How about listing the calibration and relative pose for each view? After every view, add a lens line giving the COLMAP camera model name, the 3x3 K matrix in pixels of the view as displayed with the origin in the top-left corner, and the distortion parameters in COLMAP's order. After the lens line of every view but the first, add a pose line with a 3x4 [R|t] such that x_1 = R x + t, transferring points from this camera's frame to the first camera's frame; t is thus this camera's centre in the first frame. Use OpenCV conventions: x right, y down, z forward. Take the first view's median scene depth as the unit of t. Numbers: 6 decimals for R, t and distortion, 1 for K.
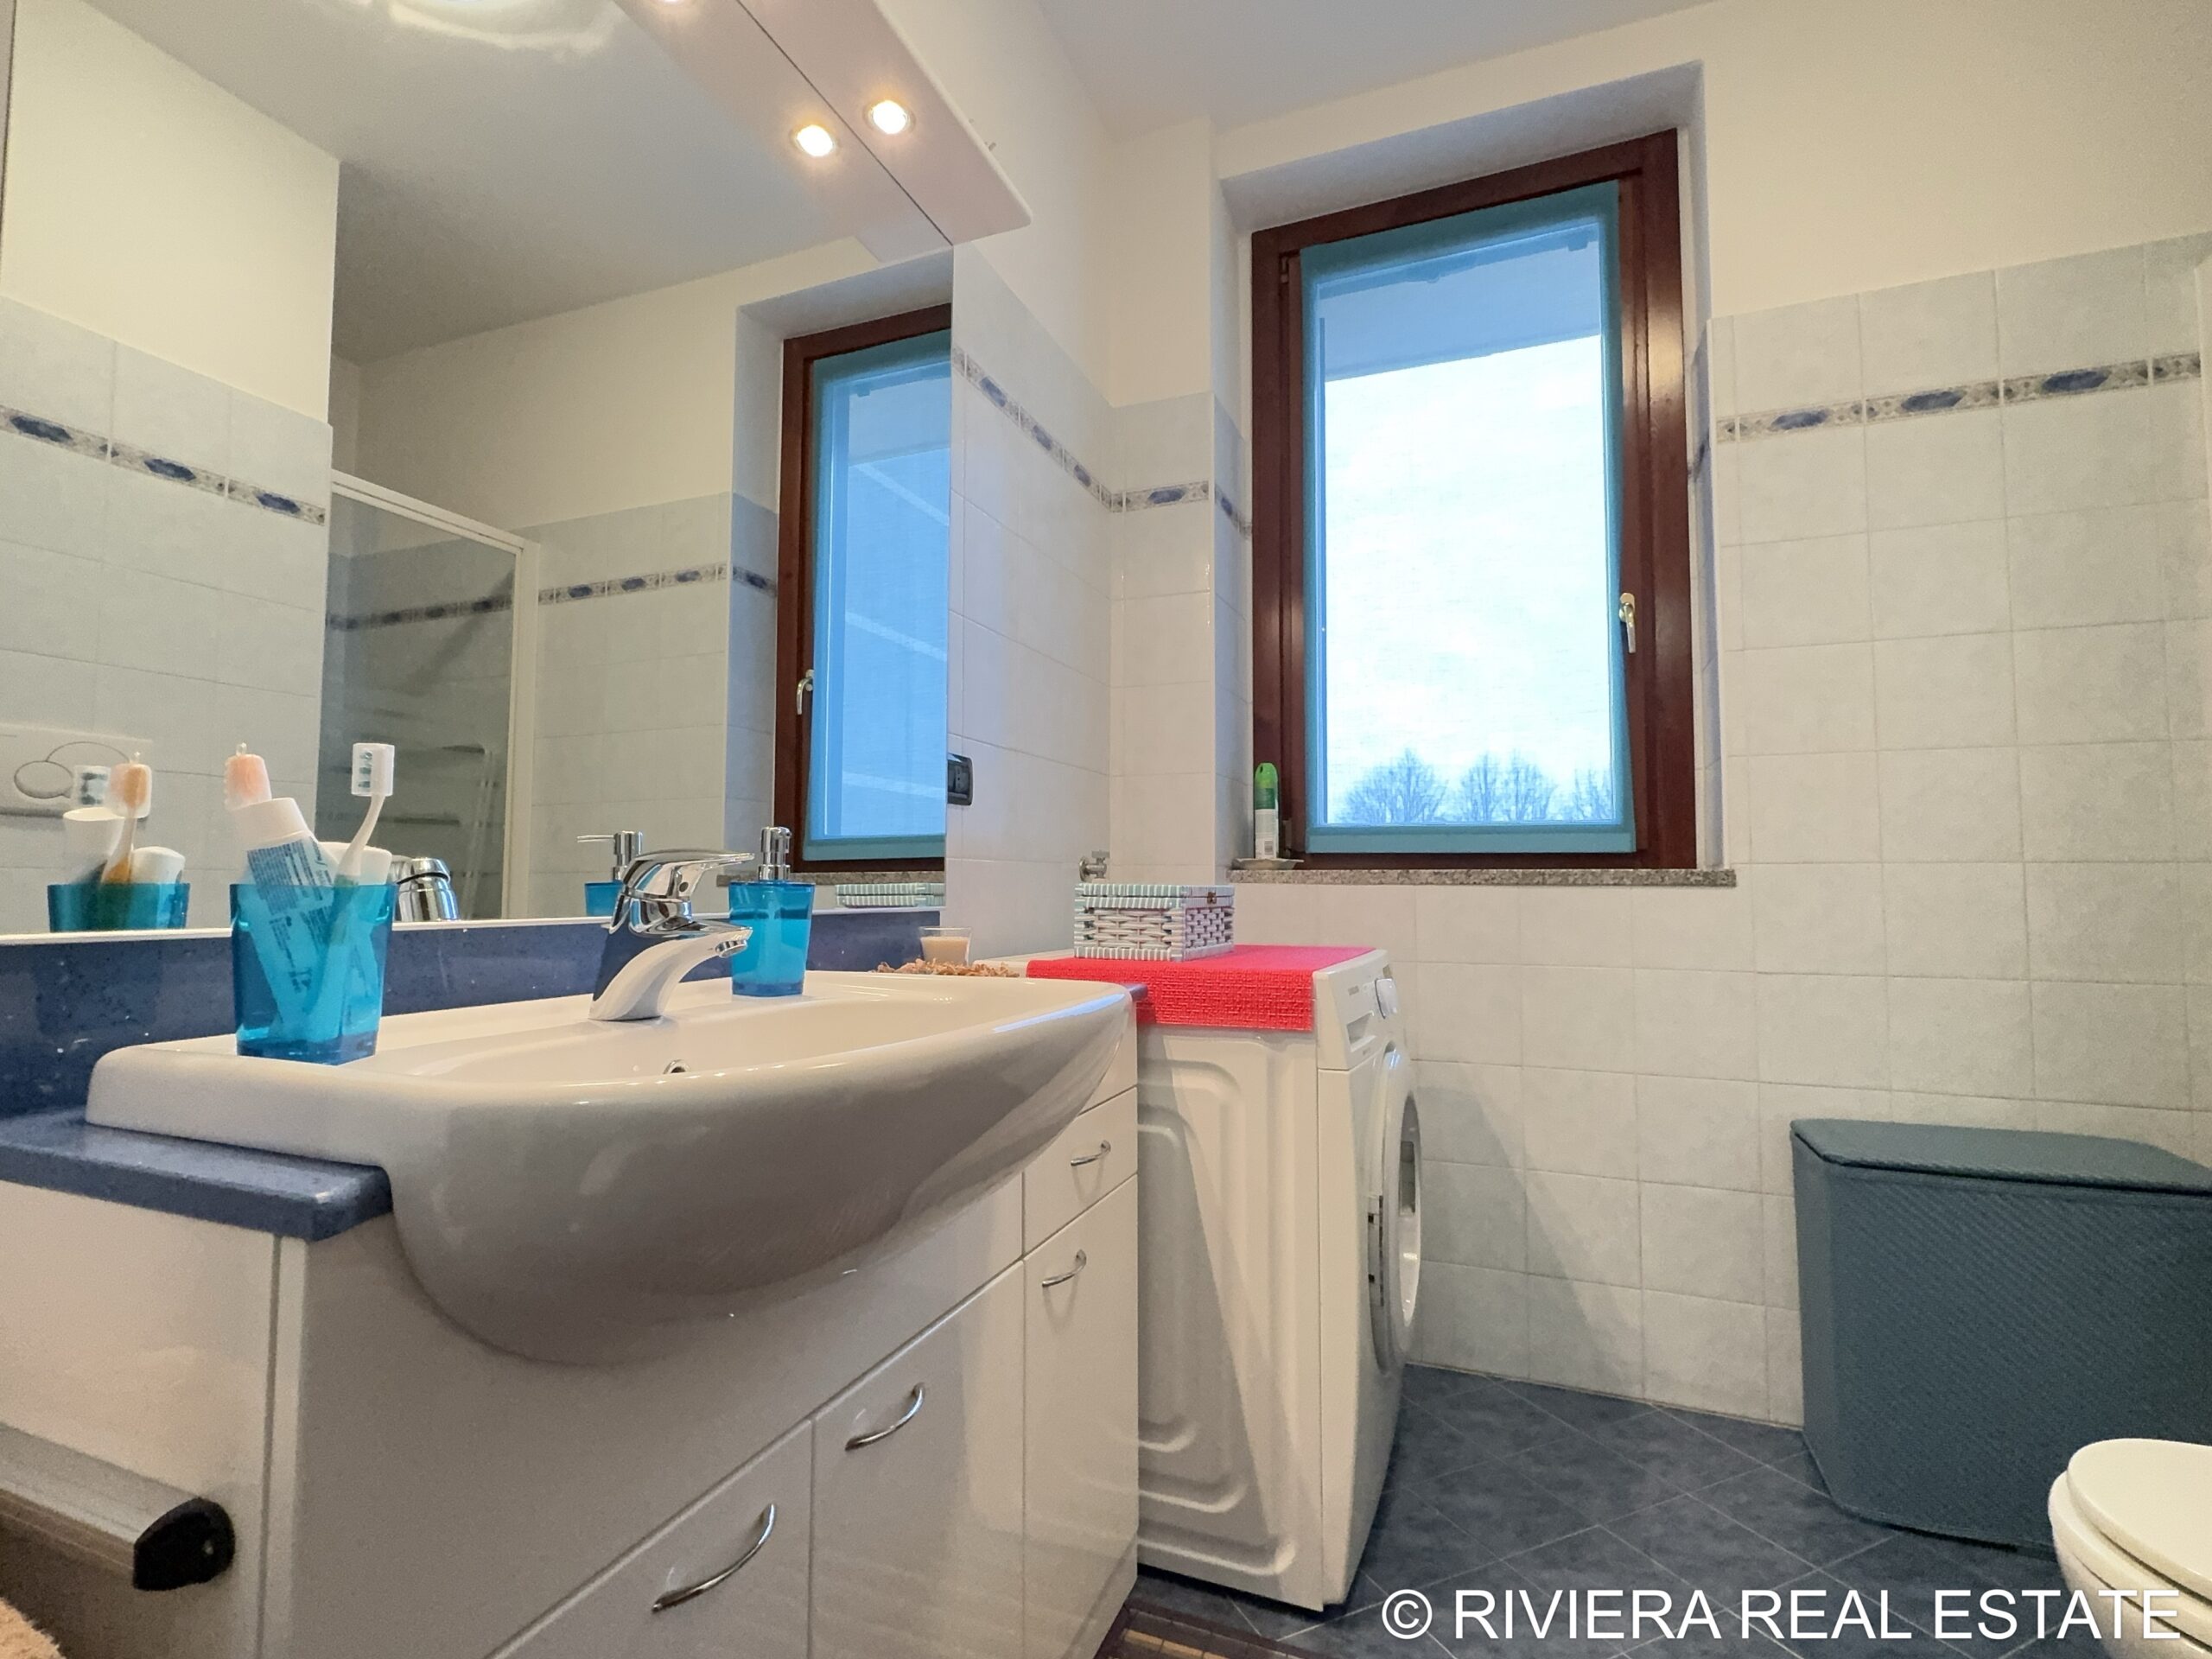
lens RADIAL K [[1036.6, 0, 1093.2], [0, 1036.6, 836.6], [0, 0, 1]] dist [-0.002908, 0.000515]
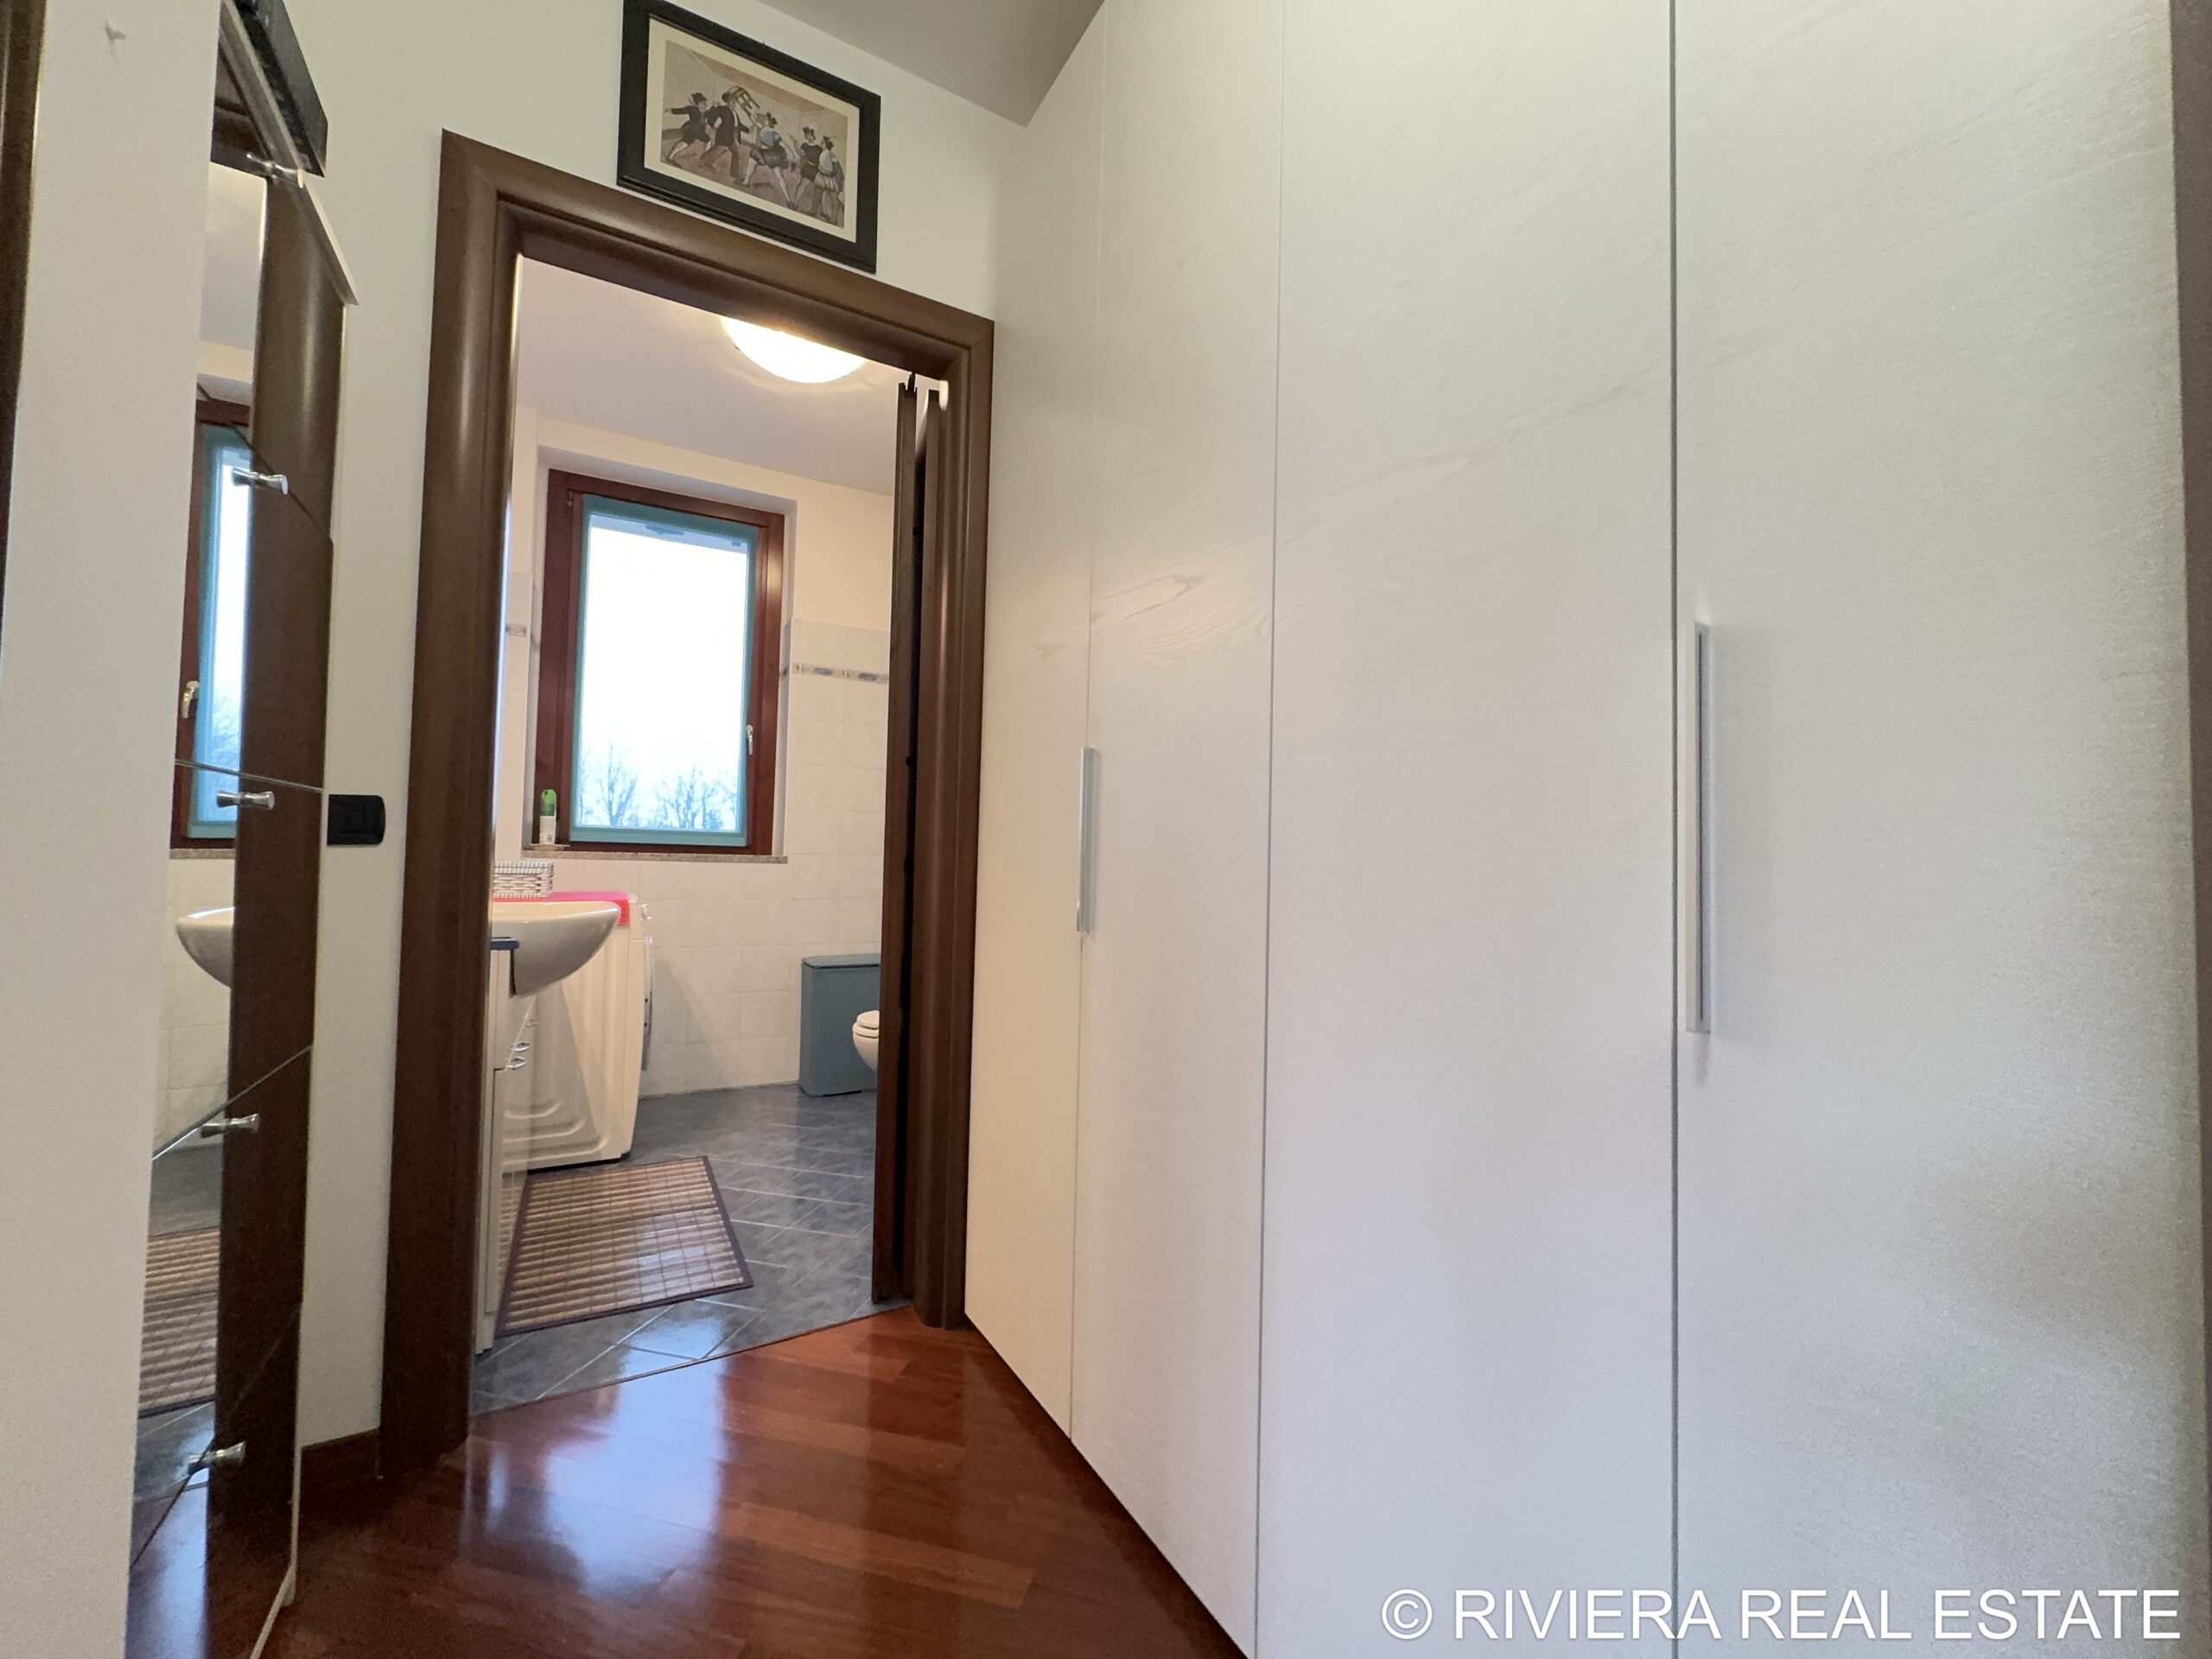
lens RADIAL K [[883.3, 0, 1108.3], [0, 883.3, 823.0], [0, 0, 1]] dist [-0.000054, 0.000742]
pose [[0.616871, 0.042250, 0.785929, -0.471633], [-0.060183, 0.998167, -0.006422, -0.069186], [-0.784760, -0.043337, 0.618283, -0.746661]]
